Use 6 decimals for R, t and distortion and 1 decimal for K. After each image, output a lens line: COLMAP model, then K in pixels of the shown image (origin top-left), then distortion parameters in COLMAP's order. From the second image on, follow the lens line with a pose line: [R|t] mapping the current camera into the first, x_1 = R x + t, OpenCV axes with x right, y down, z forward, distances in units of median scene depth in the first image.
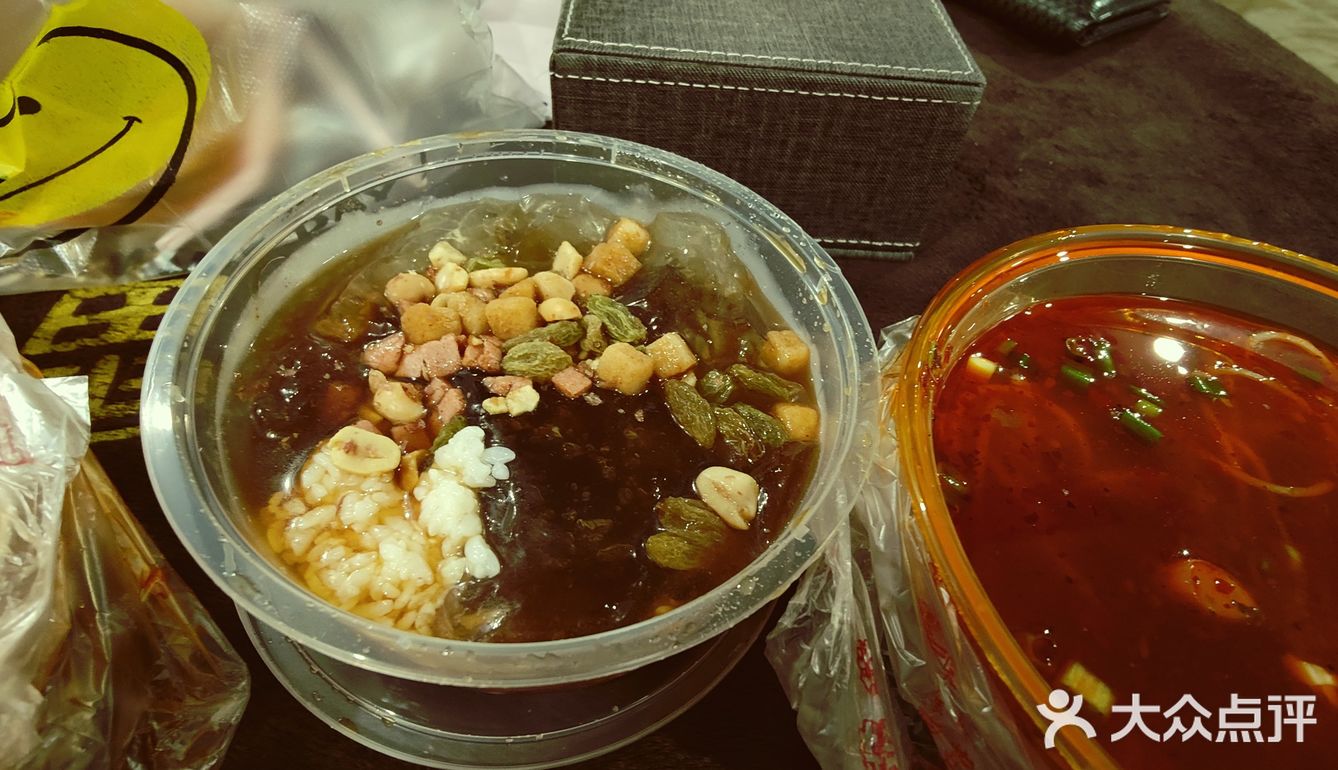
lens RADIAL K [[754.0, 0, 673.4], [0, 754.0, 388.8], [0, 0, 1]] dist [0.043815, -0.034055]
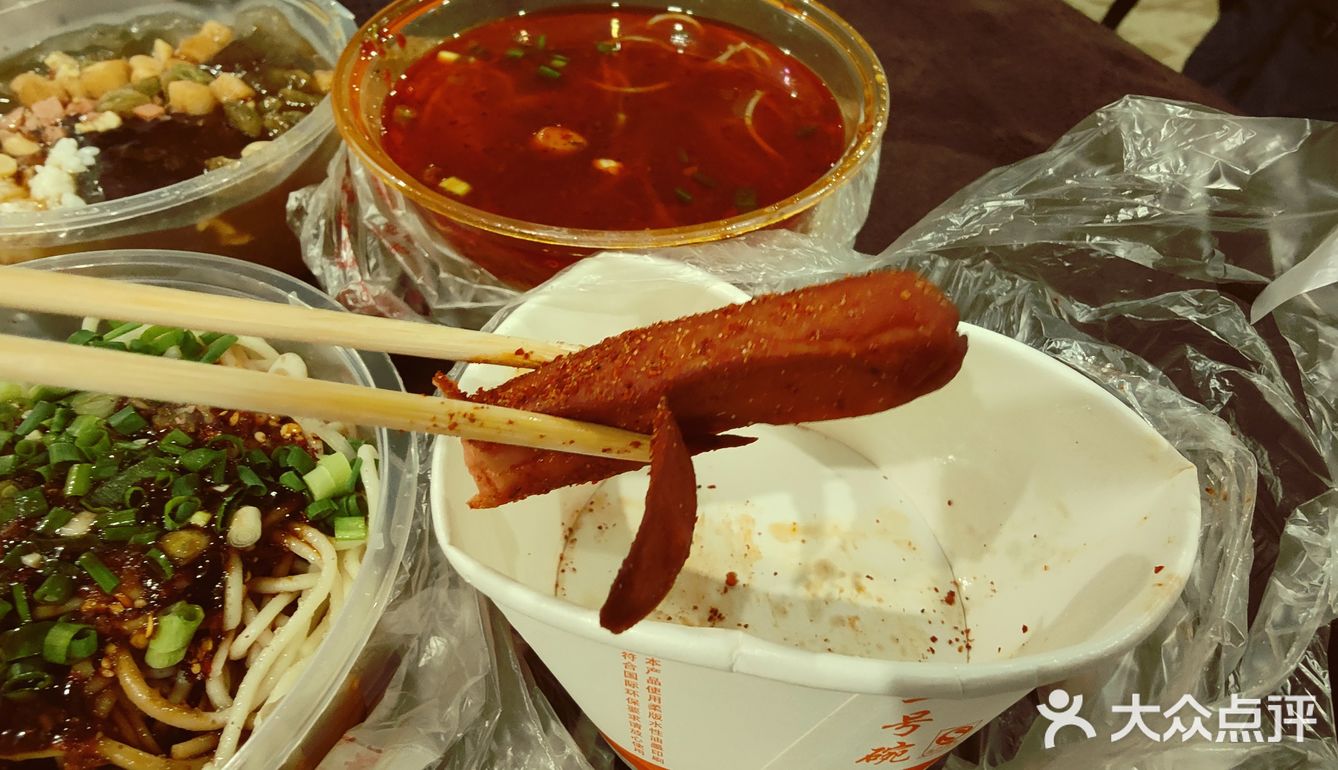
lens RADIAL K [[754.0, 0, 666.1], [0, 754.0, 386.7], [0, 0, 1]] dist [0.043815, -0.034055]
pose [[0.971061, -0.214481, 0.105059, 0.467025], [0.211011, 0.976527, 0.043237, 0.548327], [-0.111867, -0.019817, 0.993526, -0.459195]]
